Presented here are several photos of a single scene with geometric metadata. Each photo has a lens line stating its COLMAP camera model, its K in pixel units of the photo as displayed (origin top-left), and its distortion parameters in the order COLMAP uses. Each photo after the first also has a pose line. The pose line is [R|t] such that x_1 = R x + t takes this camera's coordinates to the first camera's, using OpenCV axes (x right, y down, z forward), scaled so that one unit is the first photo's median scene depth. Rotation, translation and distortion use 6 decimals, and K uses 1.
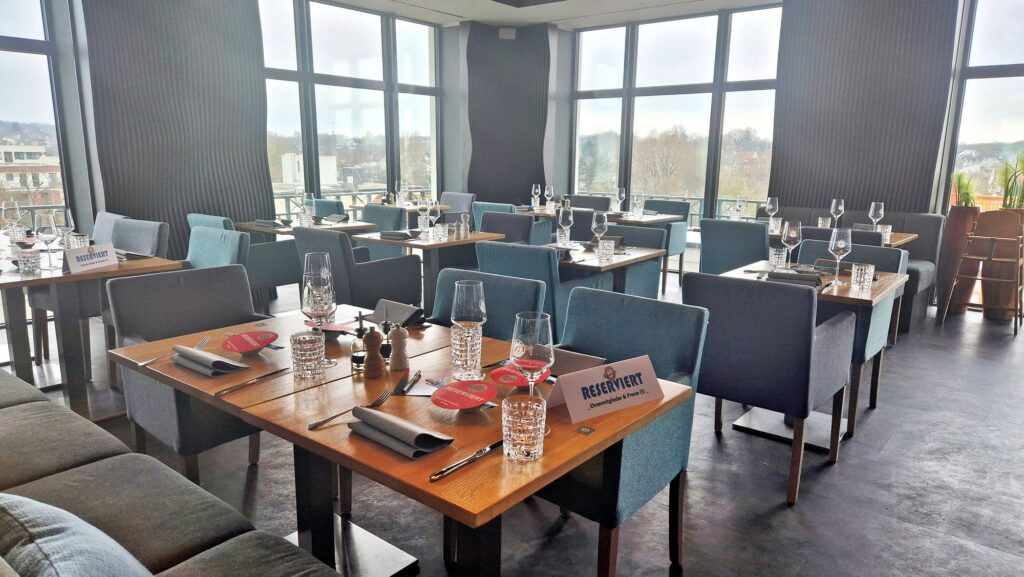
lens RADIAL K [[682.2, 0, 512.0], [0, 682.2, 288.5], [0, 0, 1]] dist [0.046914, 0.000342]
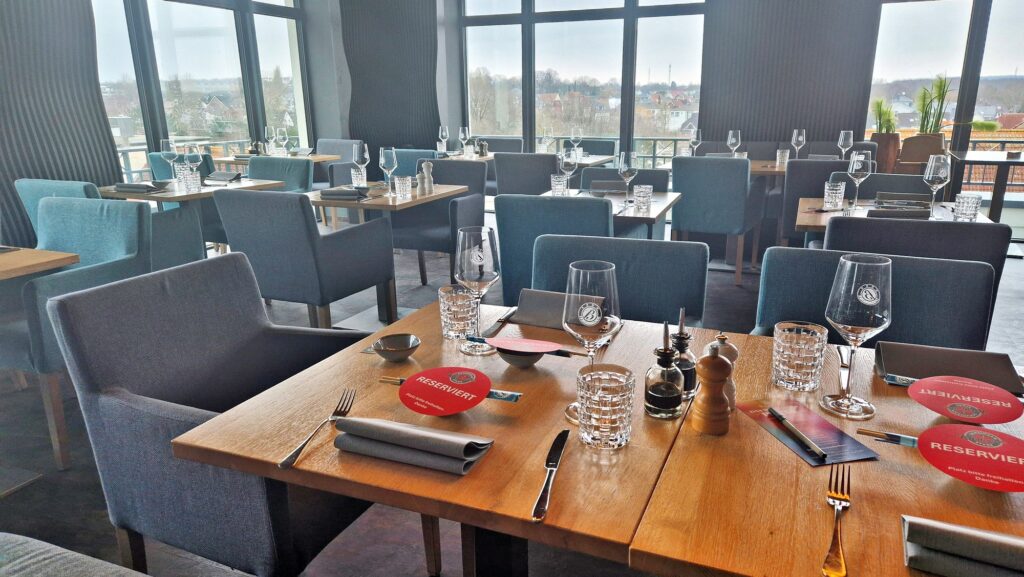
lens RADIAL K [[682.2, 0, 512.0], [0, 682.2, 288.5], [0, 0, 1]] dist [0.046914, 0.000342]
pose [[0.955785, -0.096787, 0.277682, -0.197245], [0.072933, 0.992801, 0.095009, -0.027964], [-0.284879, -0.070556, 0.955963, 0.163454]]
